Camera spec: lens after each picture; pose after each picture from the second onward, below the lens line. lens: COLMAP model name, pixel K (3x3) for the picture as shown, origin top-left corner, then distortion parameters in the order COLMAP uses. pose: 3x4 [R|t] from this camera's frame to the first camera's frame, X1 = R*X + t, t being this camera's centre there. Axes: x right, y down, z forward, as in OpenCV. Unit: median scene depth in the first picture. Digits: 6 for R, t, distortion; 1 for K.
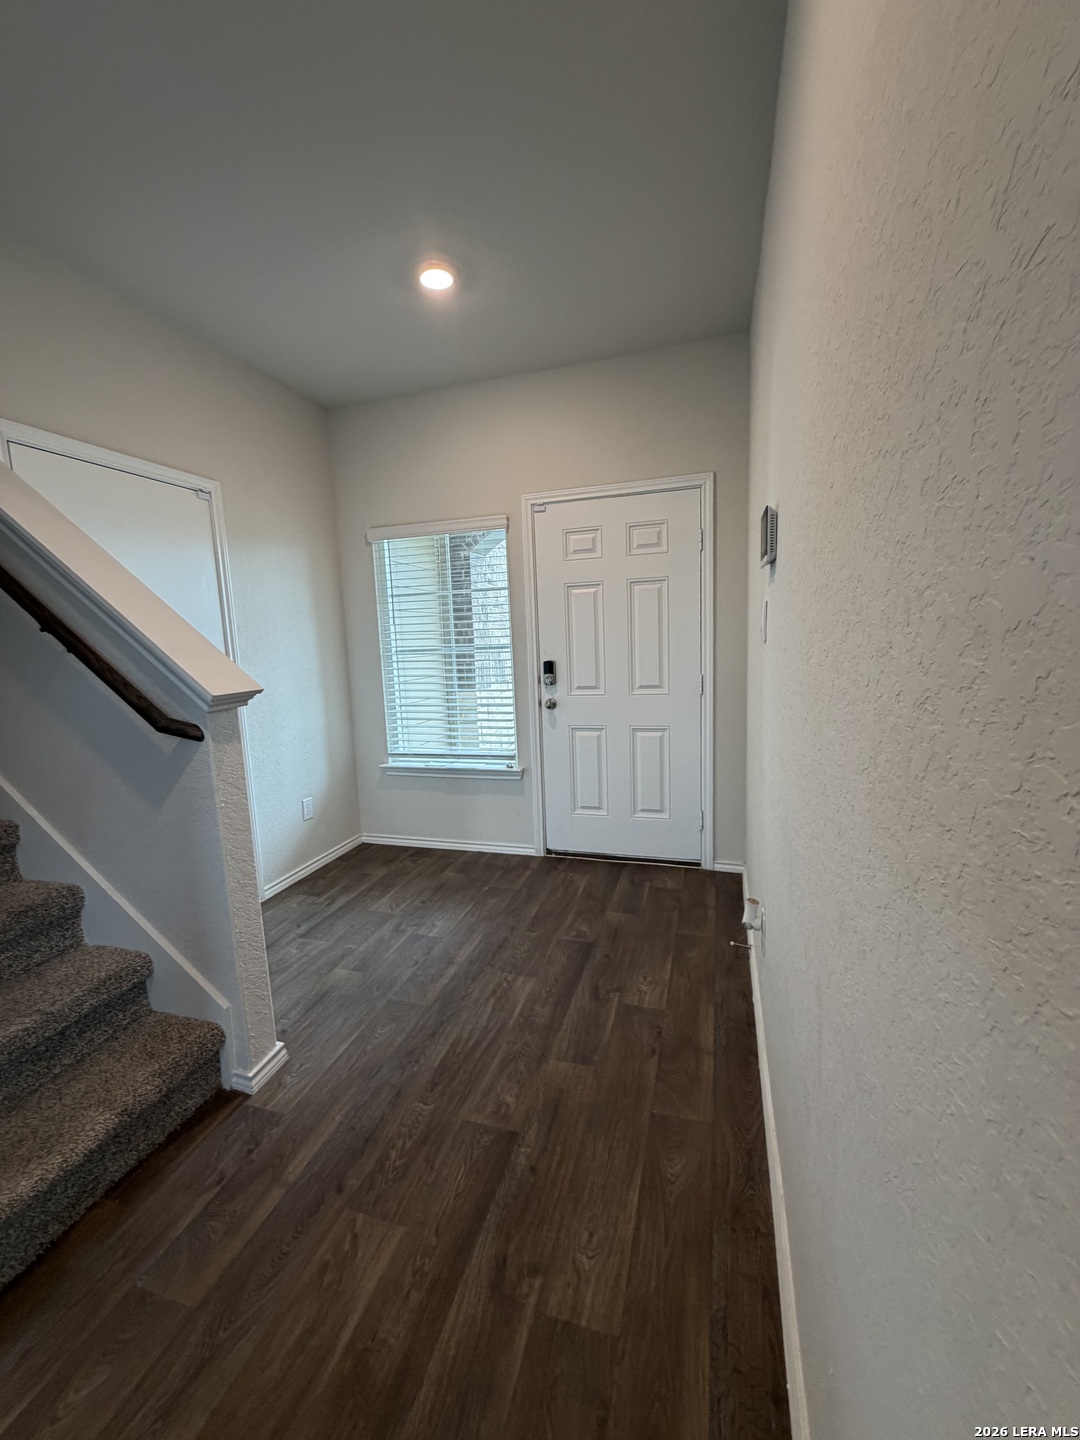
lens RADIAL K [[572.9, 0, 538.7], [0, 572.9, 715.2], [0, 0, 1]] dist [-0.000123, 0.000317]
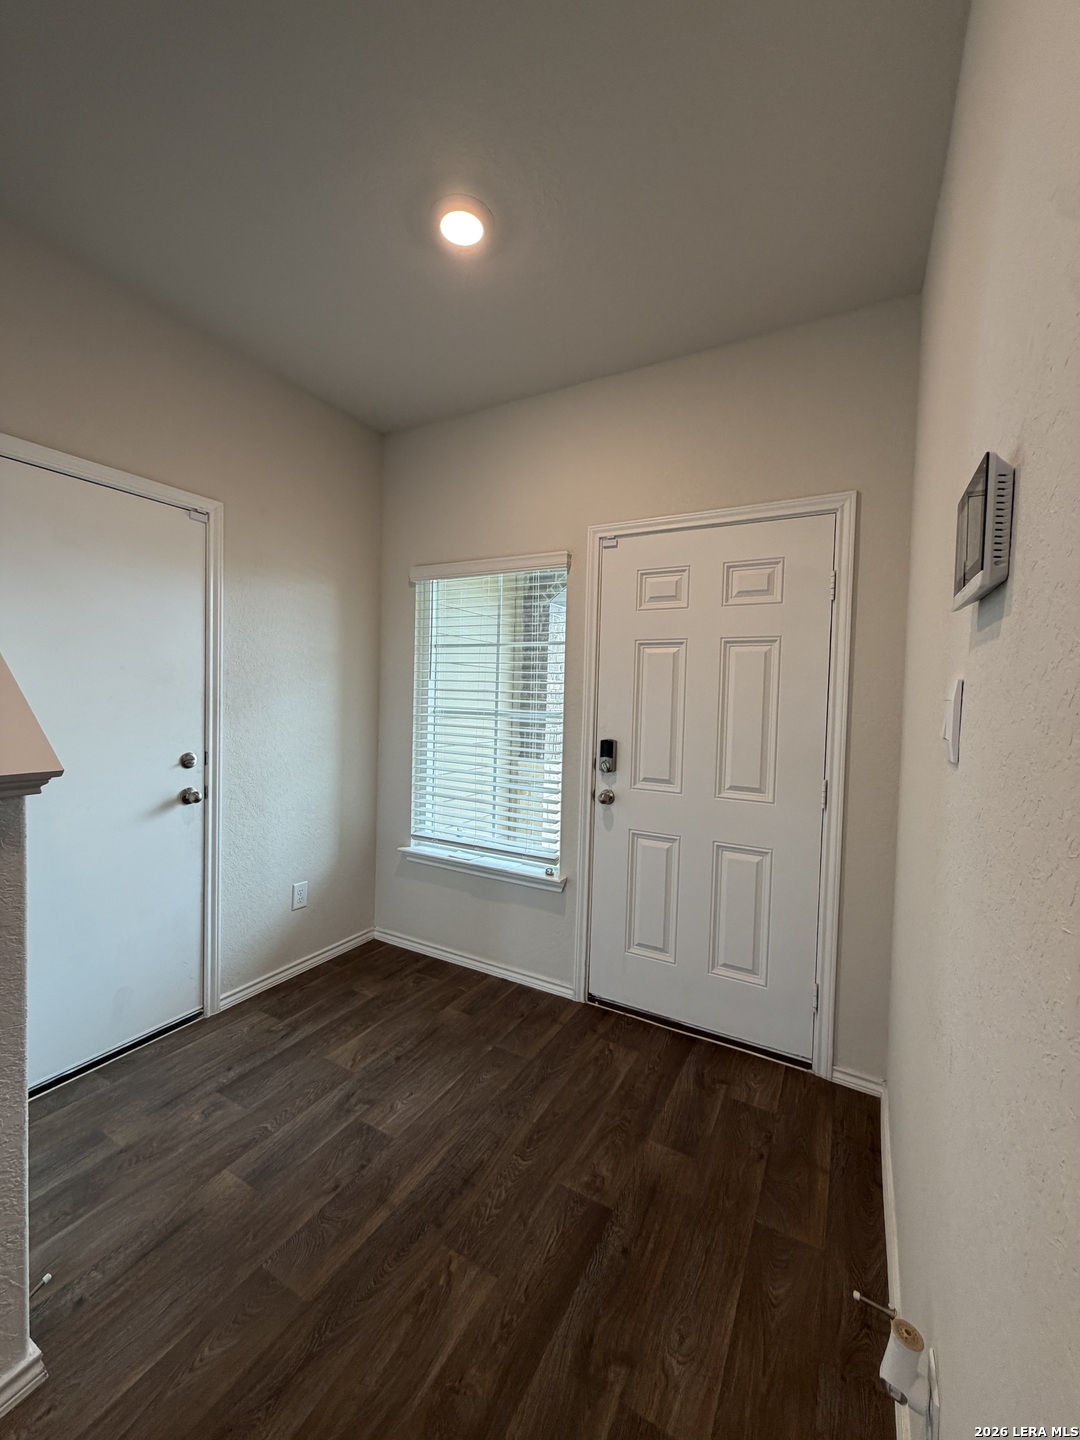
lens RADIAL K [[572.9, 0, 538.7], [0, 572.9, 715.2], [0, 0, 1]] dist [-0.000123, 0.000317]
pose [[0.976072, 0.072478, -0.205013, 0.085259], [-0.093020, 0.991368, -0.092397, -0.051898], [0.196546, 0.109257, 0.974388, 0.260235]]
